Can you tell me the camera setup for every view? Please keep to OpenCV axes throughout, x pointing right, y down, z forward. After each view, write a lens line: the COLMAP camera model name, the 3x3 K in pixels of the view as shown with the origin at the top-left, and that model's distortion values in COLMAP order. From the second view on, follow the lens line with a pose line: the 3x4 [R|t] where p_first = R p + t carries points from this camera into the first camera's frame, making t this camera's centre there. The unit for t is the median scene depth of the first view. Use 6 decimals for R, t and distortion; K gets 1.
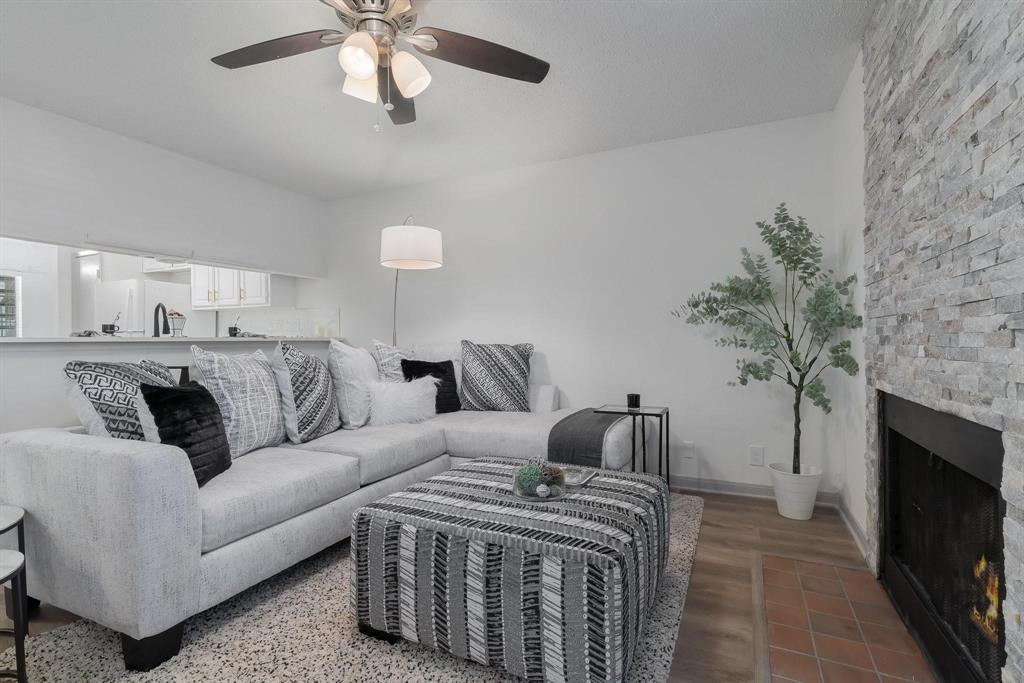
lens RADIAL K [[483.1, 0, 508.6], [0, 483.1, 343.1], [0, 0, 1]] dist [0.010418, -0.004629]
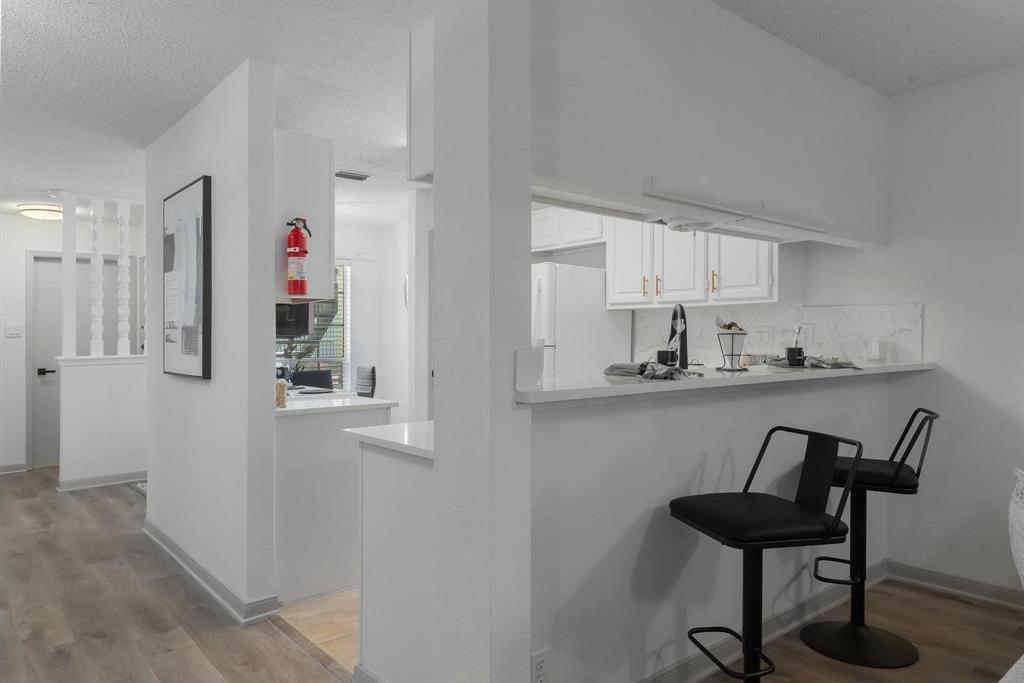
lens RADIAL K [[678.9, 0, 510.2], [0, 678.9, 326.0], [0, 0, 1]] dist [0.011332, -0.000368]
pose [[0.906984, -0.001481, -0.421162, -0.983575], [-0.006426, 0.999829, -0.017354, -0.075665], [0.421116, 0.018446, 0.906819, 0.390822]]
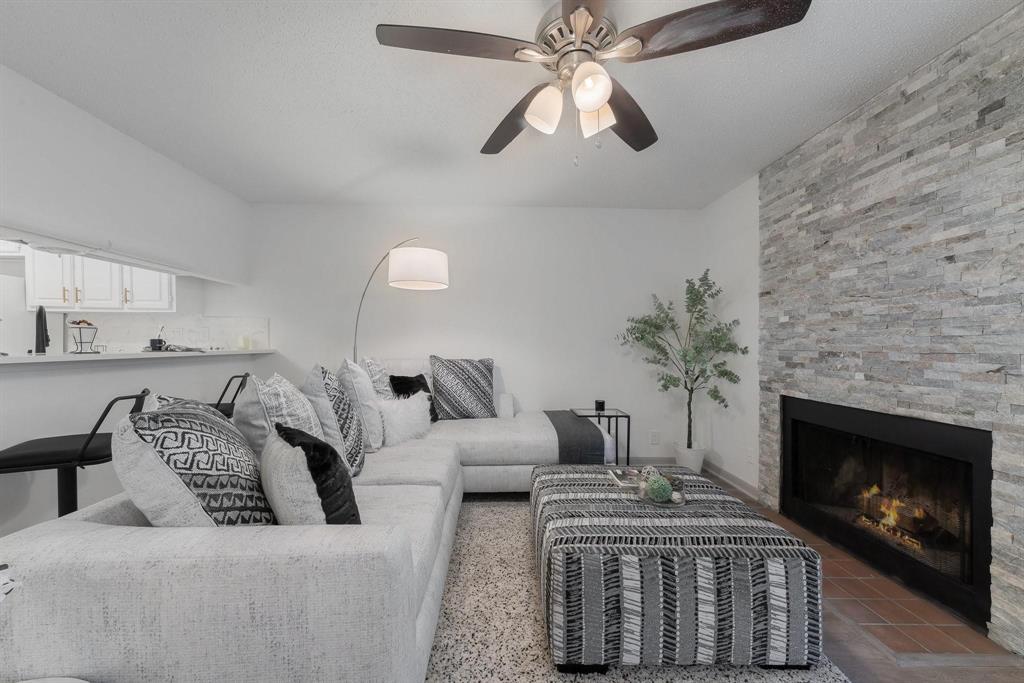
lens RADIAL K [[378.6, 0, 504.8], [0, 378.6, 344.3], [0, 0, 1]] dist [-0.002762, 0.001200]
pose [[0.891621, 0.014212, 0.452559, -0.607118], [-0.012990, 0.999899, -0.005807, -0.051376], [-0.452596, -0.000701, 0.891716, 0.293902]]
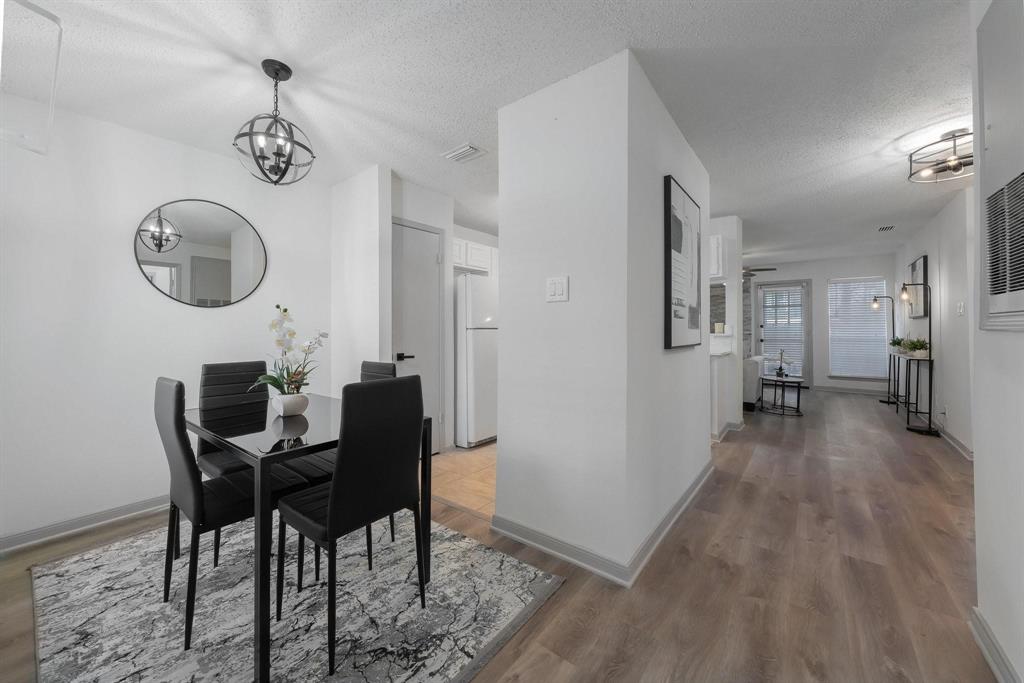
lens RADIAL K [[378.6, 0, 511.9], [0, 378.6, 330.0], [0, 0, 1]] dist [-0.002762, 0.001200]
pose [[0.231300, 0.013853, 0.972784, -3.663831], [0.011996, 0.999782, -0.017090, -0.013093], [-0.972809, 0.015623, 0.231083, 1.835939]]
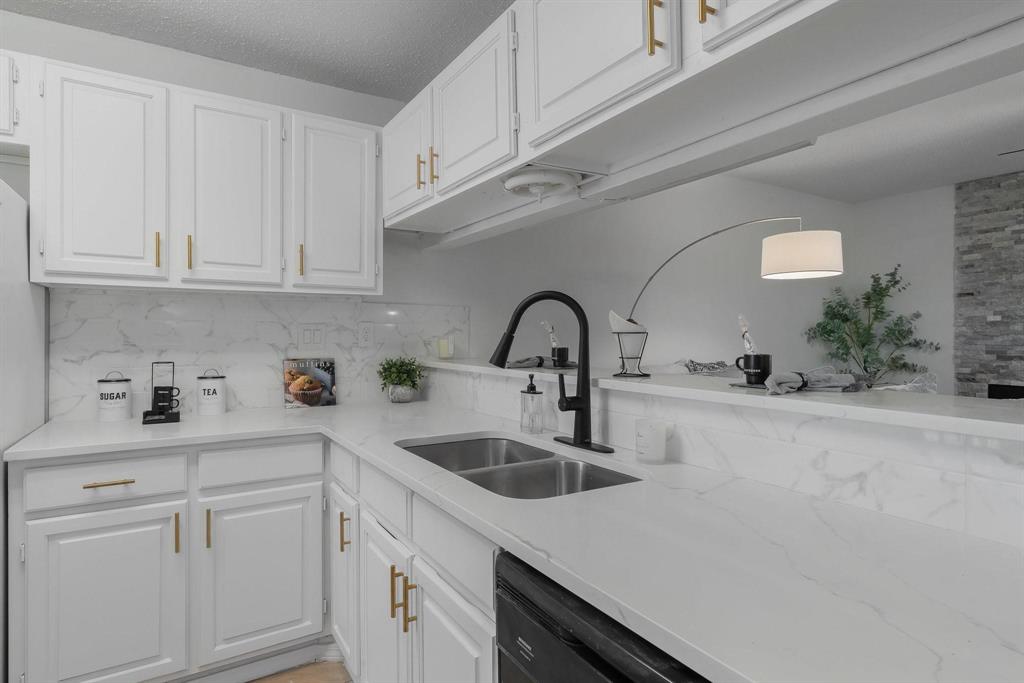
lens RADIAL K [[542.7, 0, 508.4], [0, 542.7, 335.1], [0, 0, 1]] dist [0.003345, 0.002191]
pose [[0.548273, 0.005721, 0.836280, -1.922175], [0.001253, 0.999970, -0.007662, -0.075409], [-0.836298, 0.005248, 0.548250, 1.360642]]
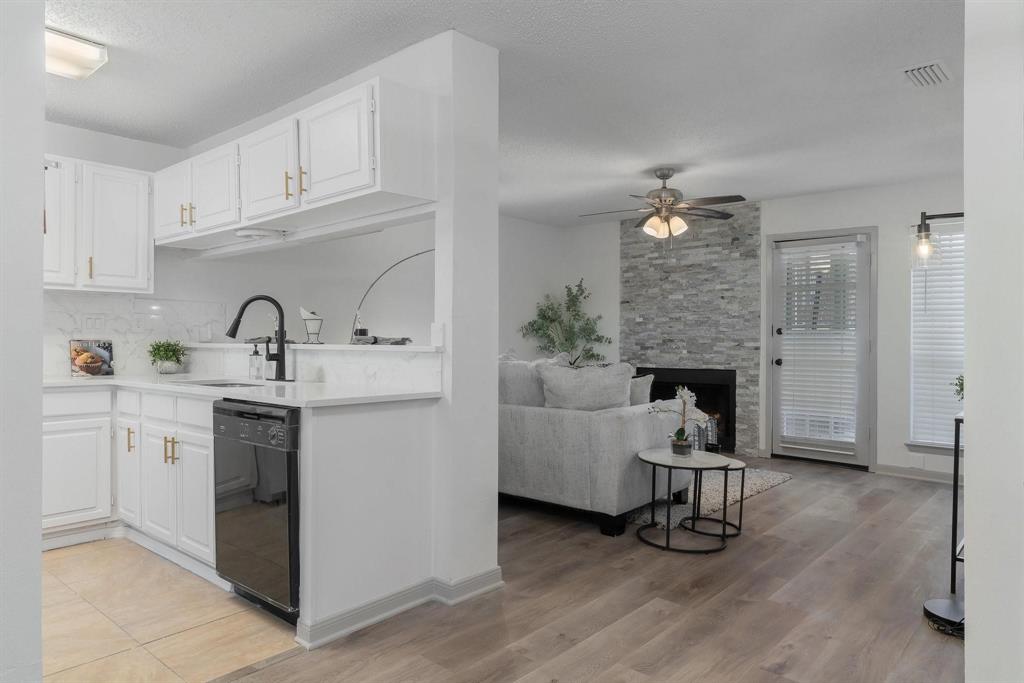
lens RADIAL K [[654.1, 0, 507.4], [0, 654.1, 342.9], [0, 0, 1]] dist [0.004995, -0.000857]
pose [[0.284438, 0.005440, 0.958679, -2.663233], [0.000195, 0.999984, -0.005732, -0.012601], [-0.958695, 0.001817, 0.284432, 0.662328]]
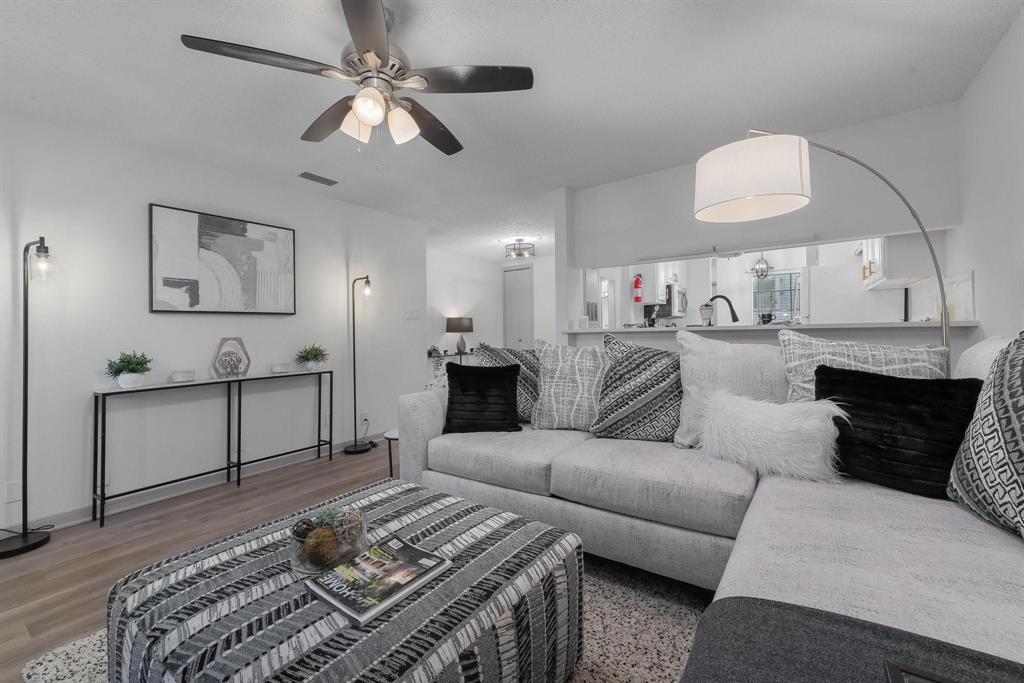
lens RADIAL K [[425.9, 0, 512.1], [0, 425.9, 319.3], [0, 0, 1]] dist [-0.003263, 0.001222]
pose [[-0.164635, -0.015483, -0.986233, 0.576914], [0.019853, 0.999622, -0.019007, -0.029861], [0.986155, -0.022709, -0.164265, 1.198123]]
